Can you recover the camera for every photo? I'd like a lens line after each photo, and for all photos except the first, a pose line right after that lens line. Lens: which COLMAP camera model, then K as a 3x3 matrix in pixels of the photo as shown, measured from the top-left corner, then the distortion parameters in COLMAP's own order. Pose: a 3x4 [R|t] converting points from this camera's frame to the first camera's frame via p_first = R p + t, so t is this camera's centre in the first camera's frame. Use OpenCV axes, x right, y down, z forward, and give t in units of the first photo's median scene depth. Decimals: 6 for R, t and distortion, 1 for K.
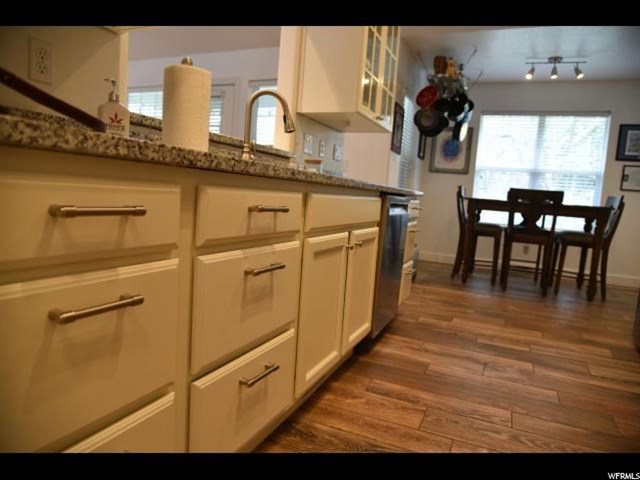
lens RADIAL K [[429.6, 0, 320.0], [0, 429.6, 240.0], [0, 0, 1]] dist [-0.037656, -0.001268]
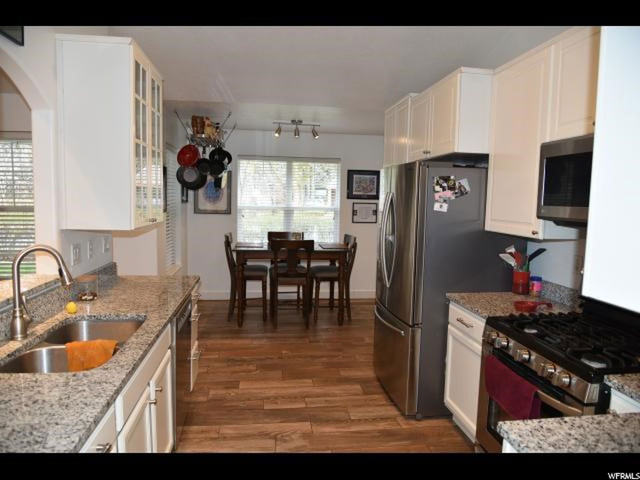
lens RADIAL K [[429.6, 0, 320.0], [0, 429.6, 240.0], [0, 0, 1]] dist [-0.037656, -0.001268]
pose [[0.851082, -0.104427, 0.514543, -0.028666], [0.094839, 0.994477, 0.044961, -0.149739], [-0.516397, 0.010533, 0.856285, -0.040268]]
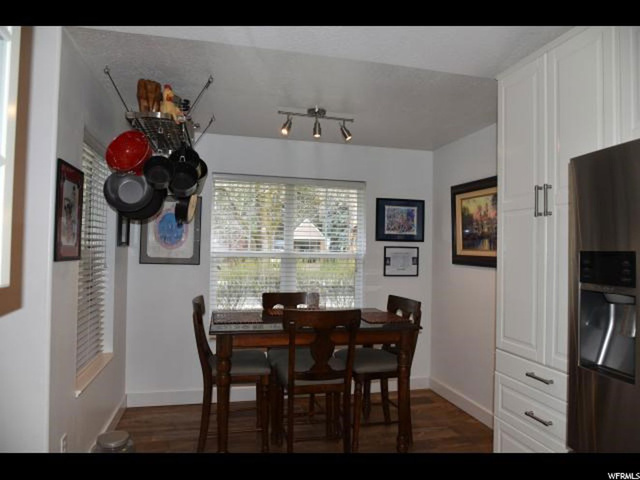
lens RADIAL K [[429.6, 0, 320.0], [0, 429.6, 240.0], [0, 0, 1]] dist [-0.037656, -0.001268]
pose [[0.792768, -0.042288, 0.608055, 0.112941], [0.101694, 0.992784, -0.063541, -0.166267], [-0.600981, 0.112208, 0.791348, 0.445544]]
